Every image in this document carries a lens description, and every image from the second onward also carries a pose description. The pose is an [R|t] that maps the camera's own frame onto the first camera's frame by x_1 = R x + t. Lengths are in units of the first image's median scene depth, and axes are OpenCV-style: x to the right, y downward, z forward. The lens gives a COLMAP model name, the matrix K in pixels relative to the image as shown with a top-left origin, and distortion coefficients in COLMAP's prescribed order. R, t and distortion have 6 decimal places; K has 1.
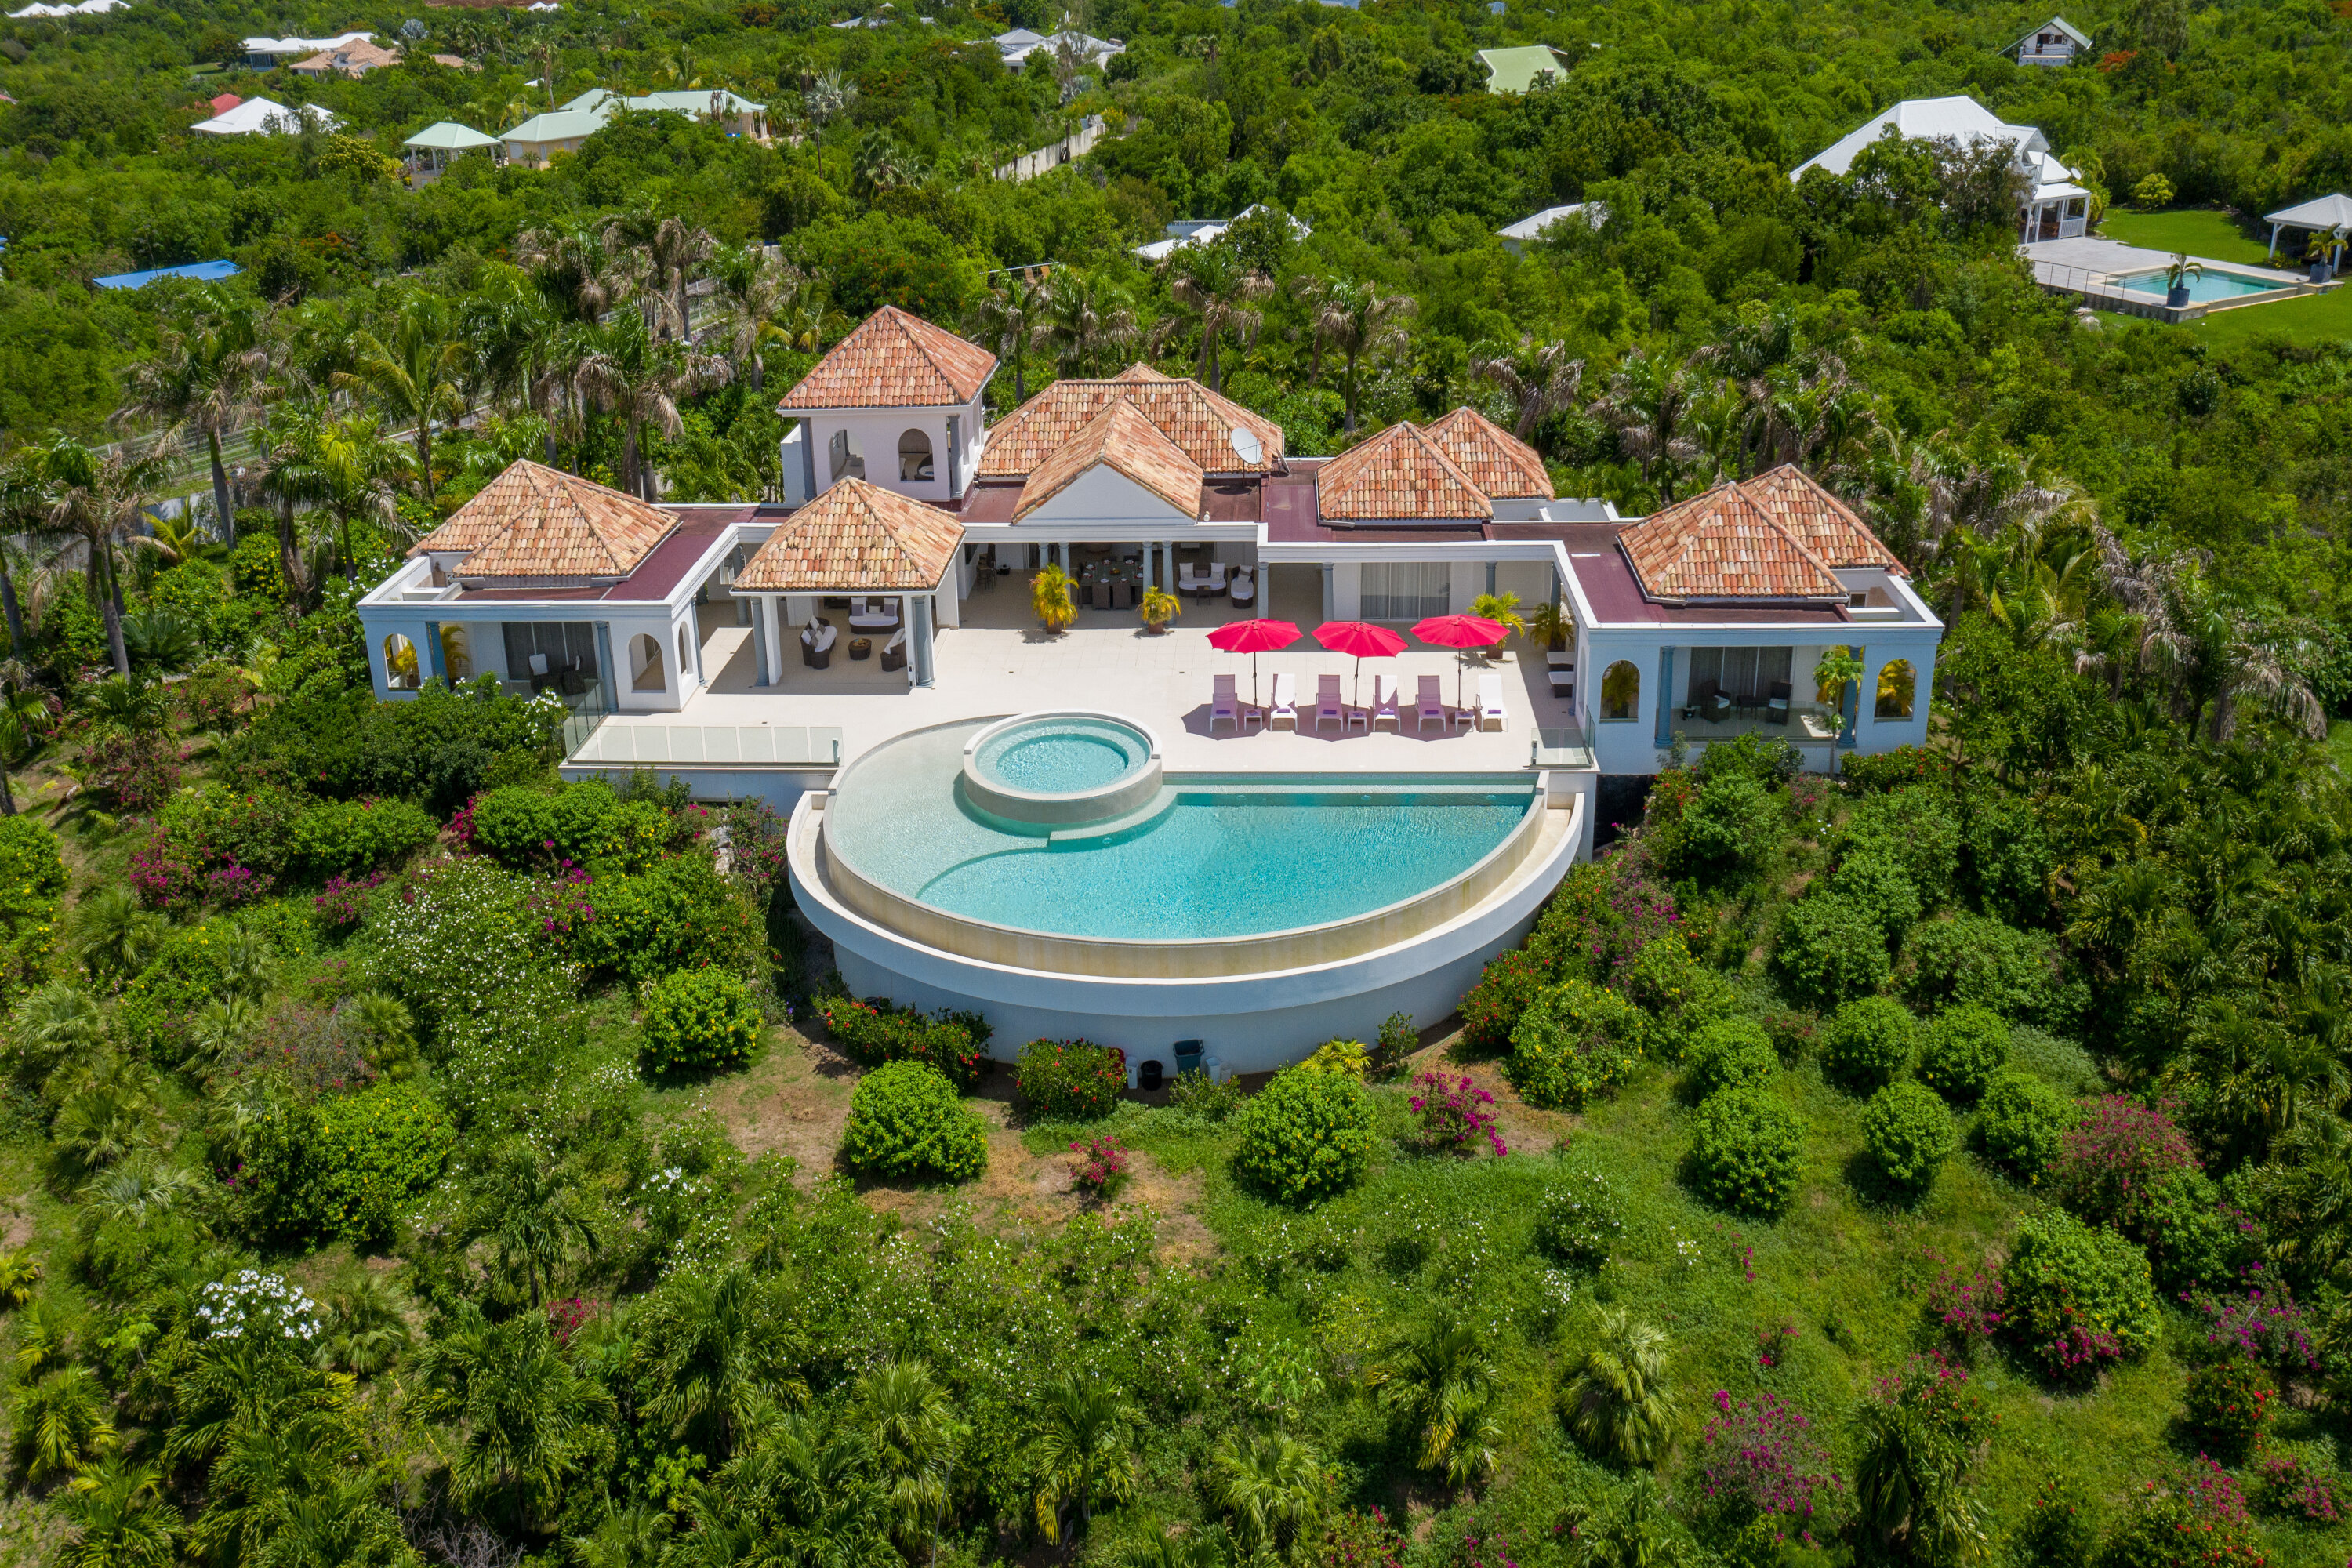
lens RADIAL K [[2148.6, 0, 1176.0], [0, 2148.6, 784.0], [0, 0, 1]] dist [-0.010240, -0.002439]
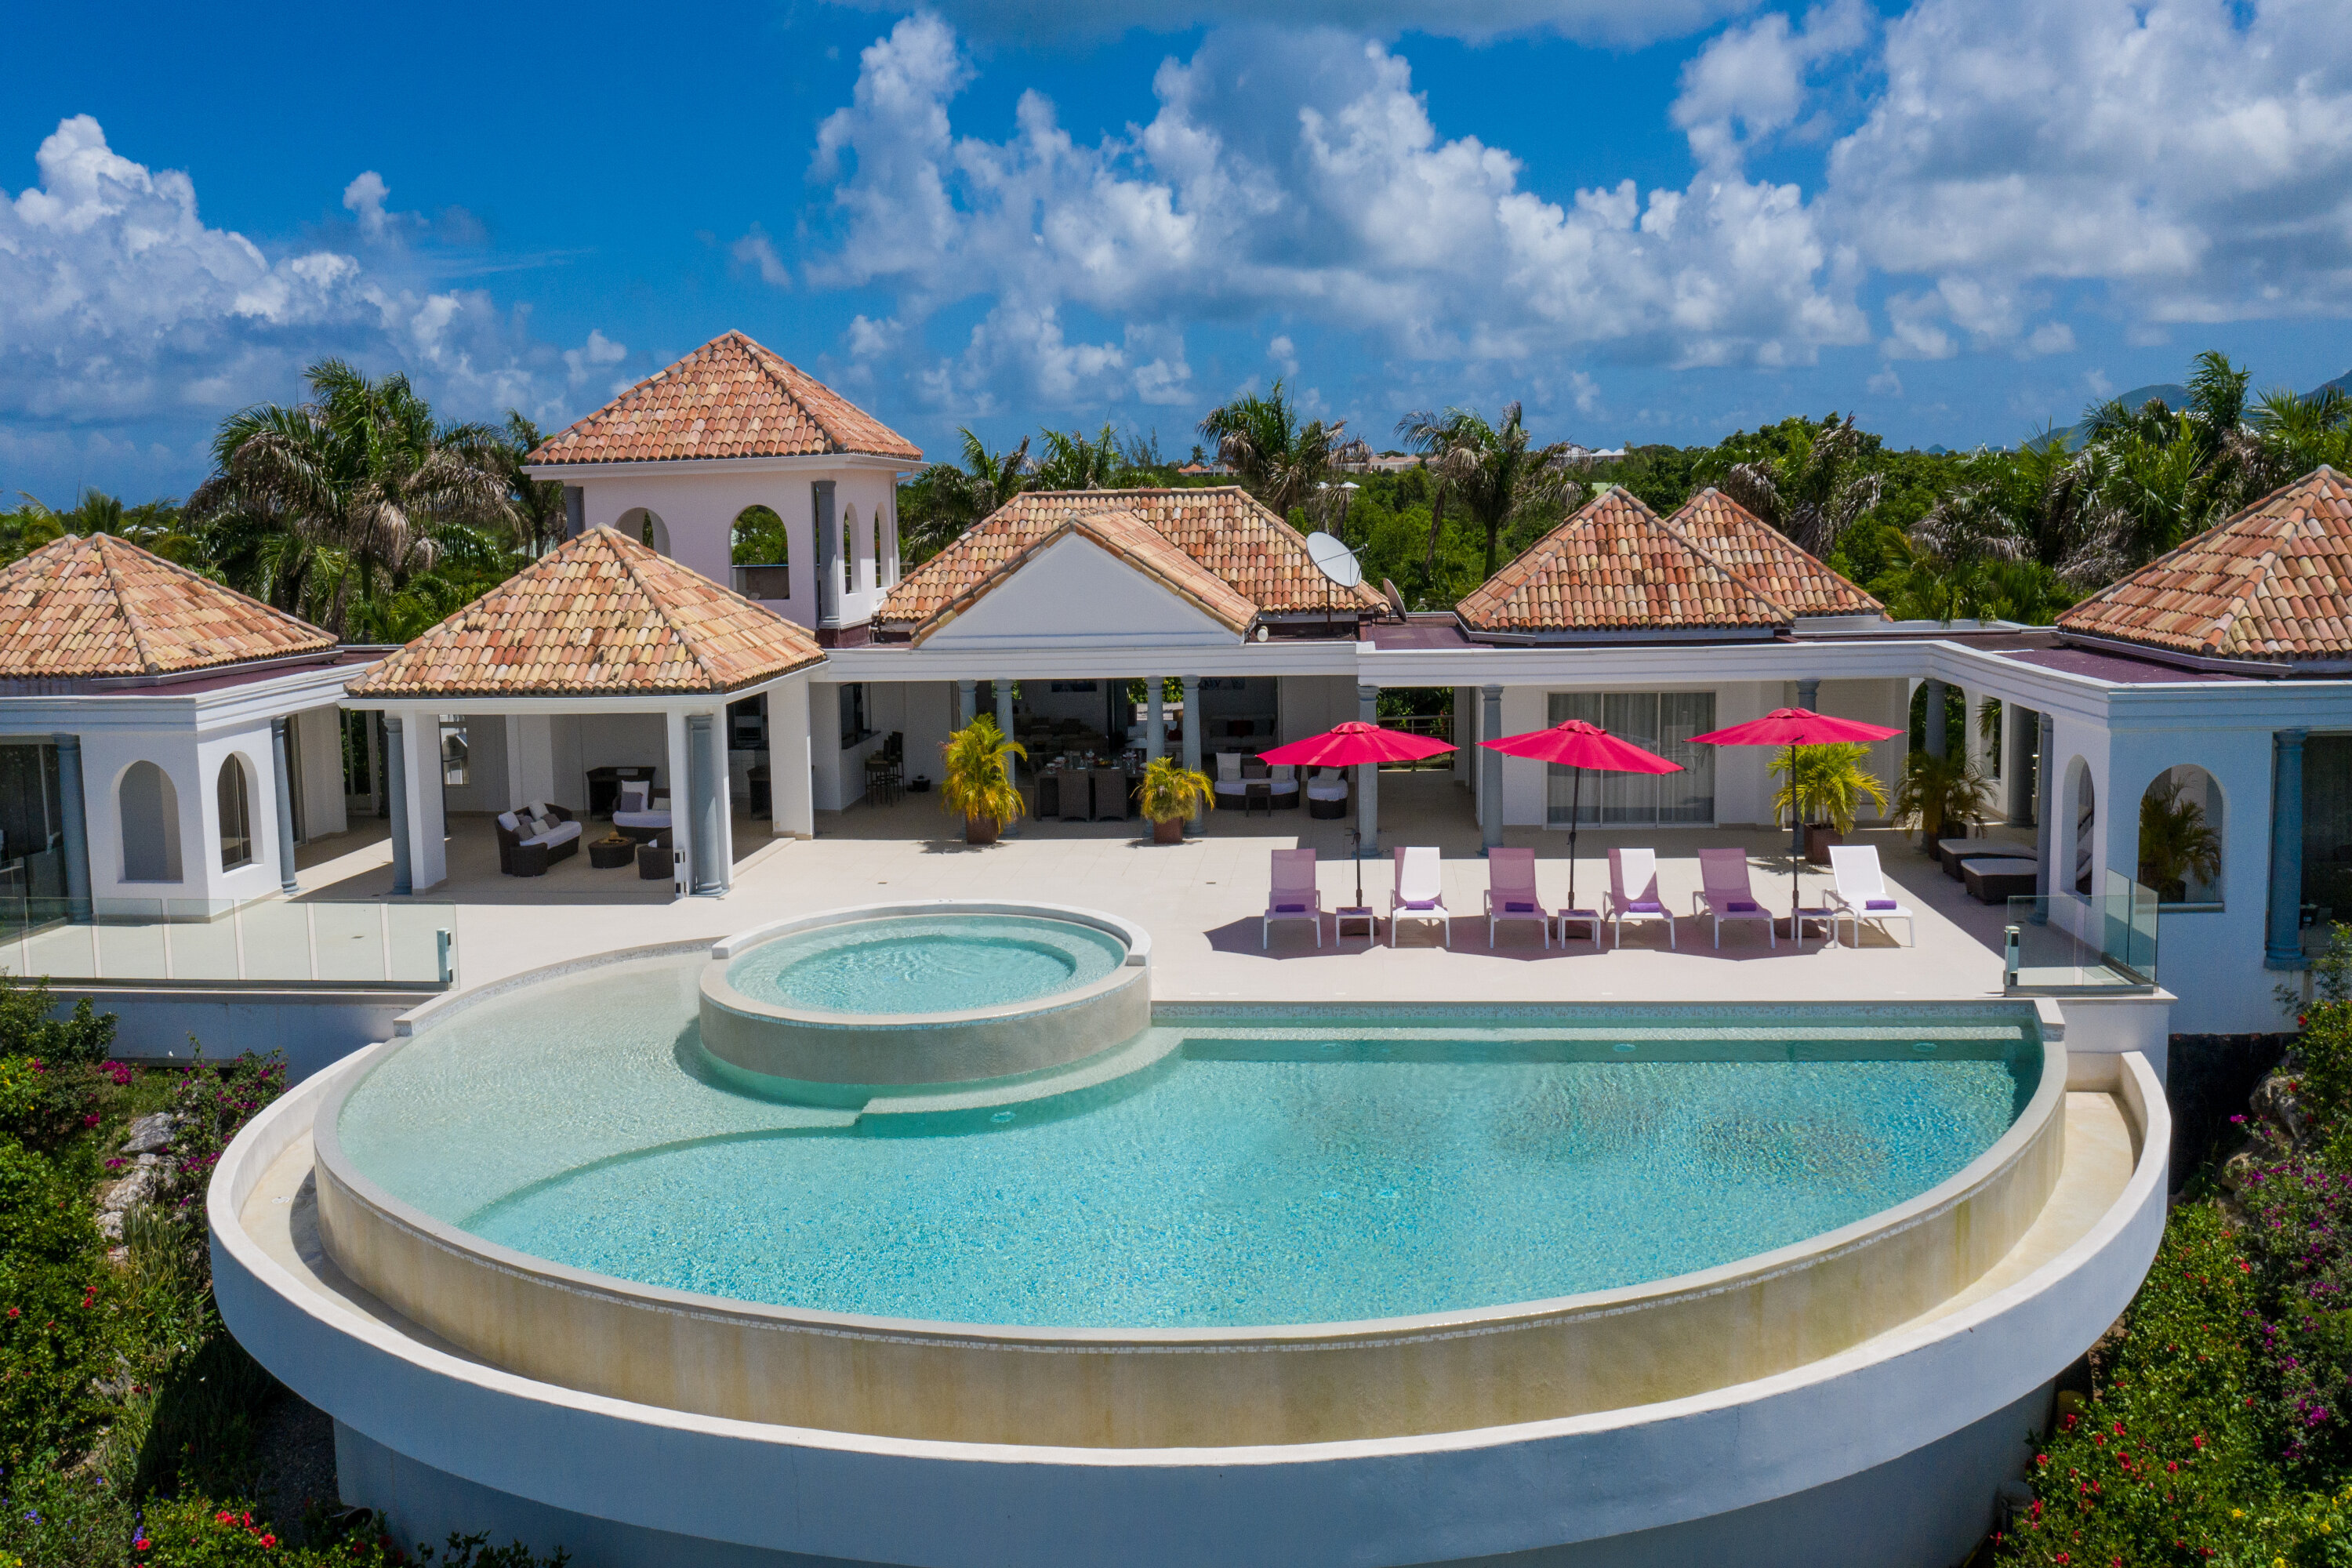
lens RADIAL K [[2177.8, 0, 1127.6], [0, 2177.8, 748.5], [0, 0, 1]] dist [-0.010995, -0.011670]
pose [[0.998287, 0.003735, -0.058394, 0.015320], [-0.019269, 0.963281, -0.267803, 0.066514], [0.055250, 0.268469, 0.961703, 0.574551]]
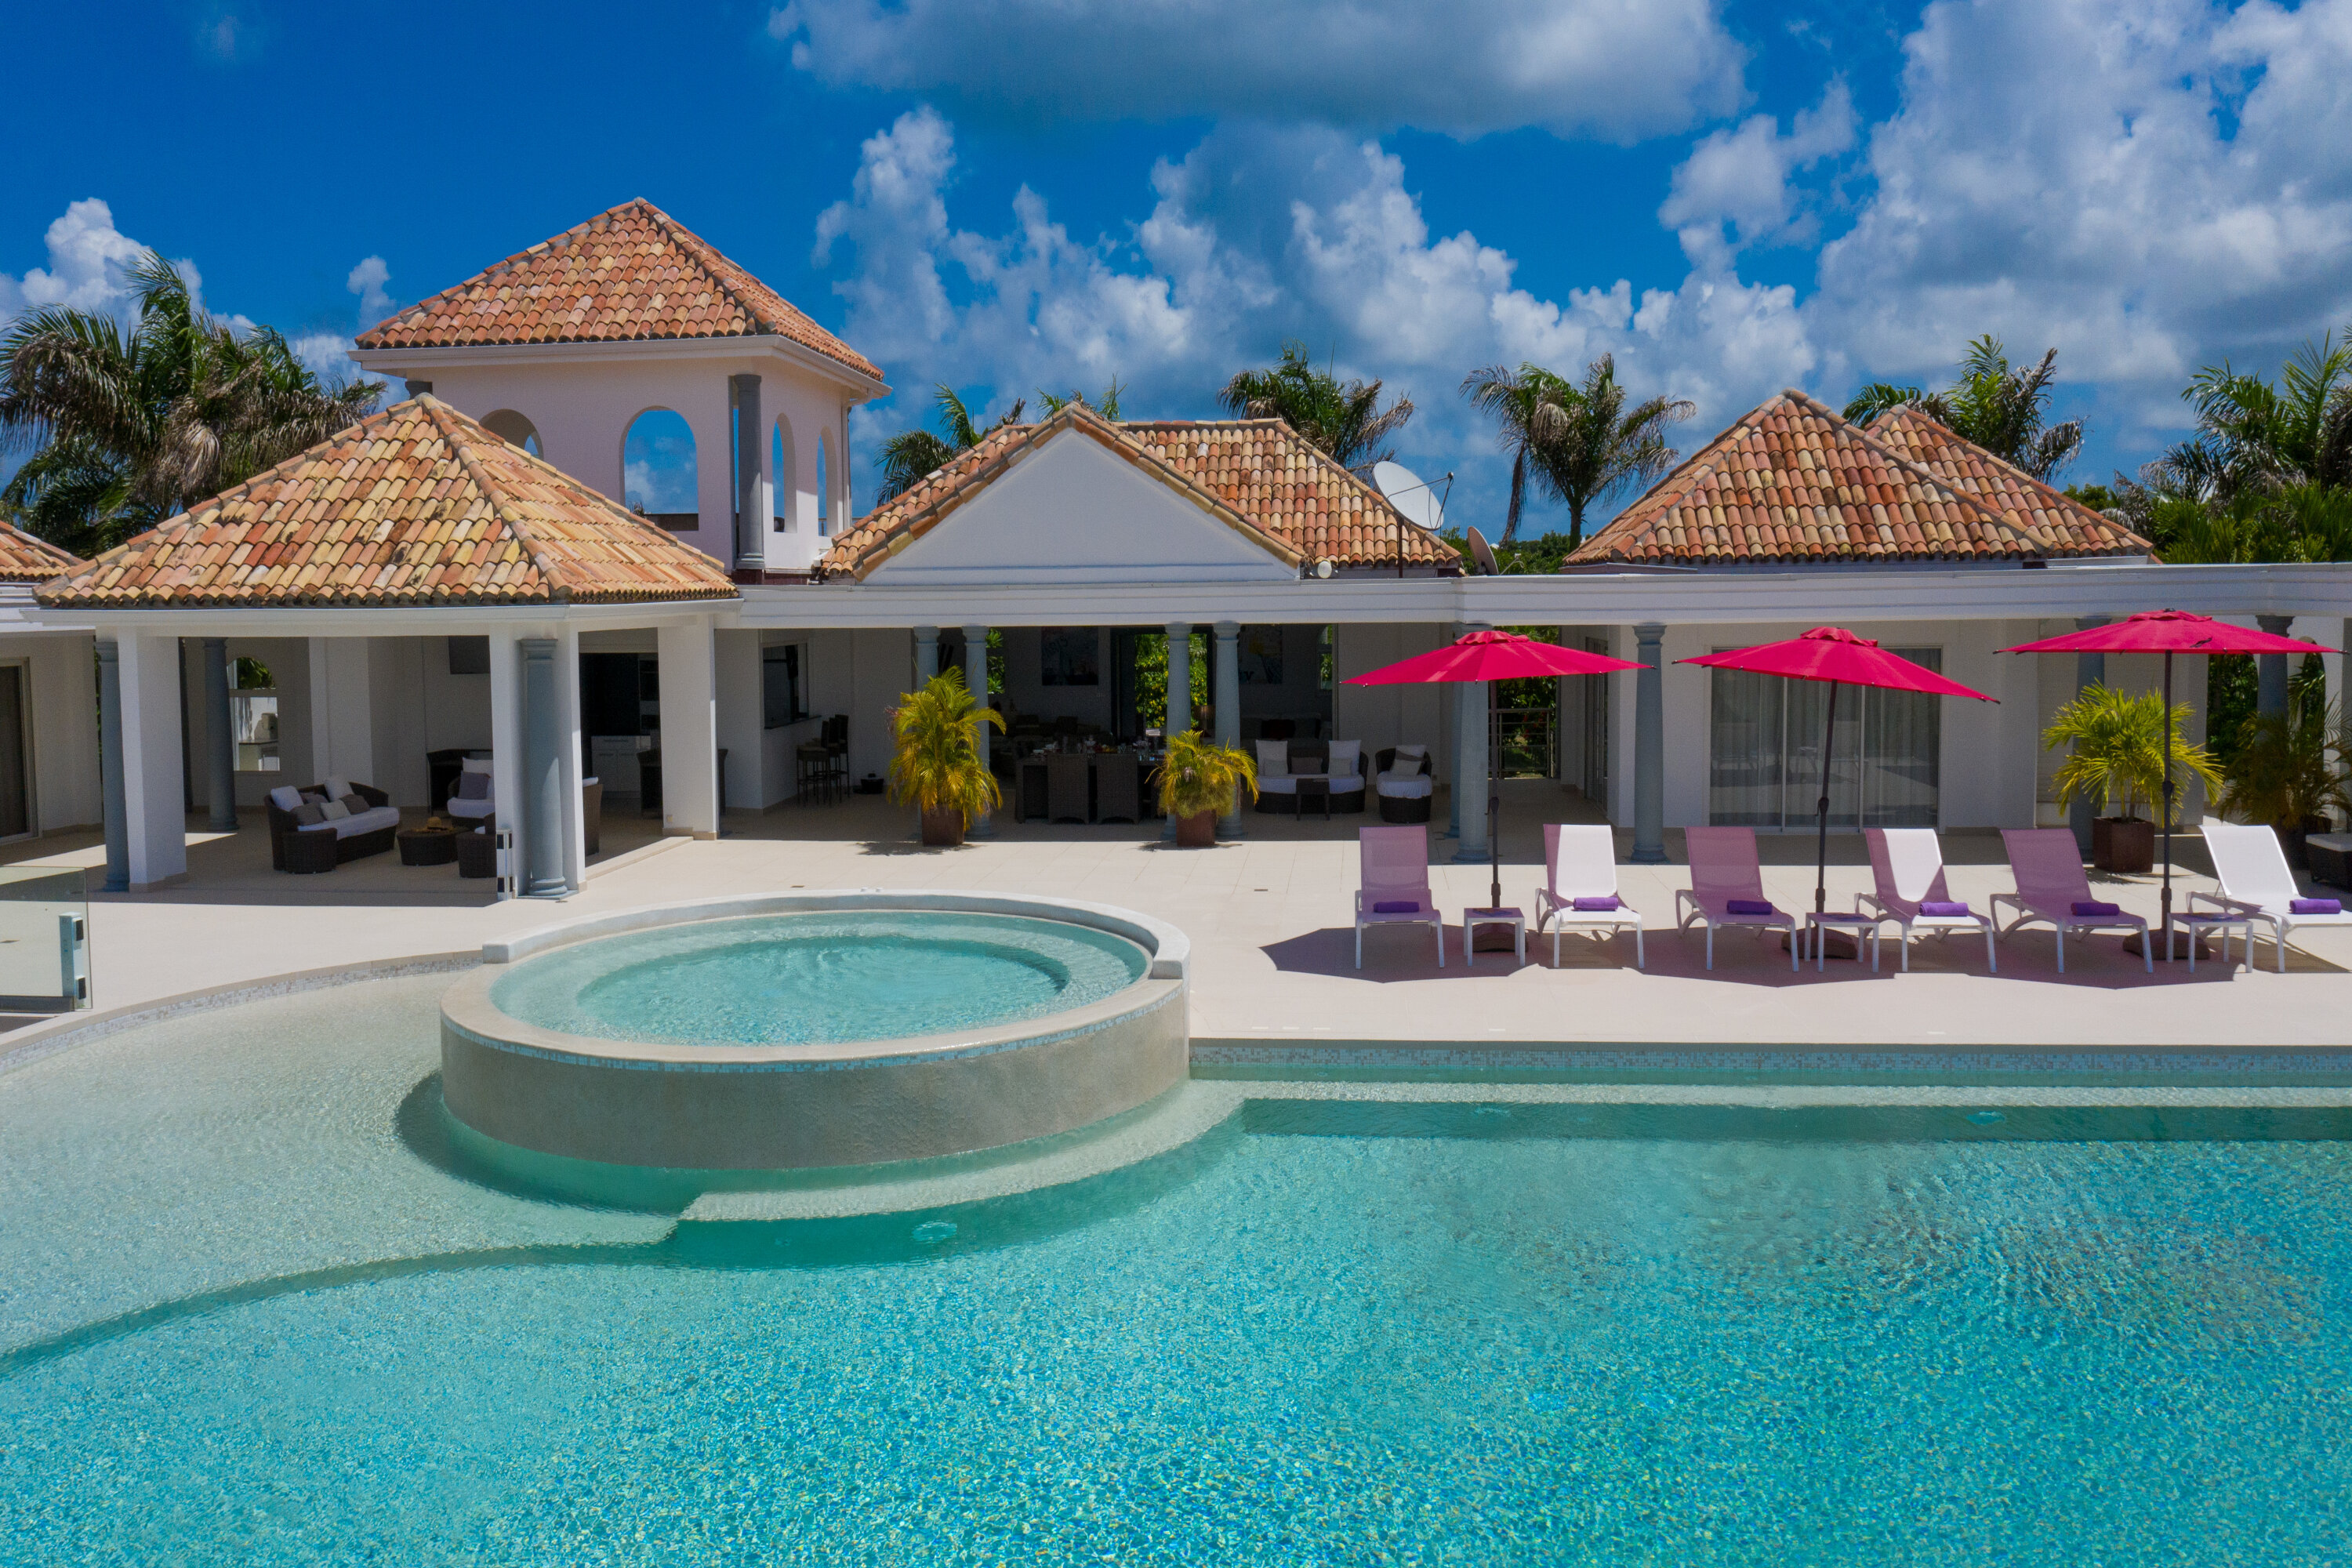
lens RADIAL K [[2177.8, 0, 1127.6], [0, 2177.8, 748.5], [0, 0, 1]] dist [-0.010995, -0.011670]
pose [[0.998368, 0.012885, -0.055630, 0.000480], [-0.029436, 0.950924, -0.308022, 0.045995], [0.048931, 0.309157, 0.949752, 0.752869]]
